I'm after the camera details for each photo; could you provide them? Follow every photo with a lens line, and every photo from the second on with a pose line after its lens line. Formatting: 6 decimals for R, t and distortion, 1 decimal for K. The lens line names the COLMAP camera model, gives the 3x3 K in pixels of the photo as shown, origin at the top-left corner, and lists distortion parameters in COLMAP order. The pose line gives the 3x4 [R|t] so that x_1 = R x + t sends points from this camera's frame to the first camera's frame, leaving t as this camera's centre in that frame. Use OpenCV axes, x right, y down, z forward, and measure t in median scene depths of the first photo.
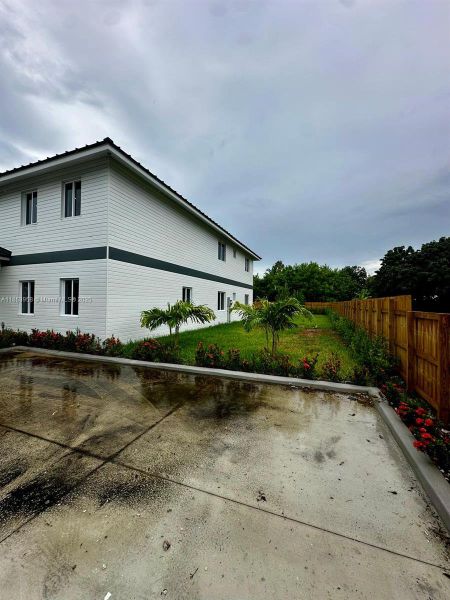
lens RADIAL K [[244.1, 0, 225.0], [0, 244.1, 300.0], [0, 0, 1]] dist [0.000852, 0.000097]
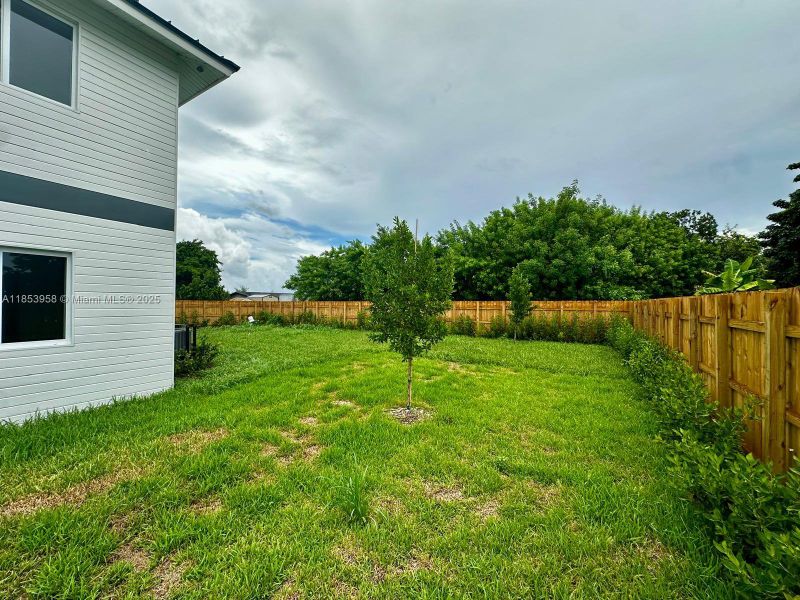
lens RADIAL K [[320.9, 0, 398.5], [0, 320.9, 301.0], [0, 0, 1]] dist [-0.001001, -0.000125]
pose [[0.984518, -0.009282, -0.175038, 0.156883], [0.010594, 0.999922, 0.006564, 0.002956], [0.174963, -0.008317, 0.984540, 0.389141]]
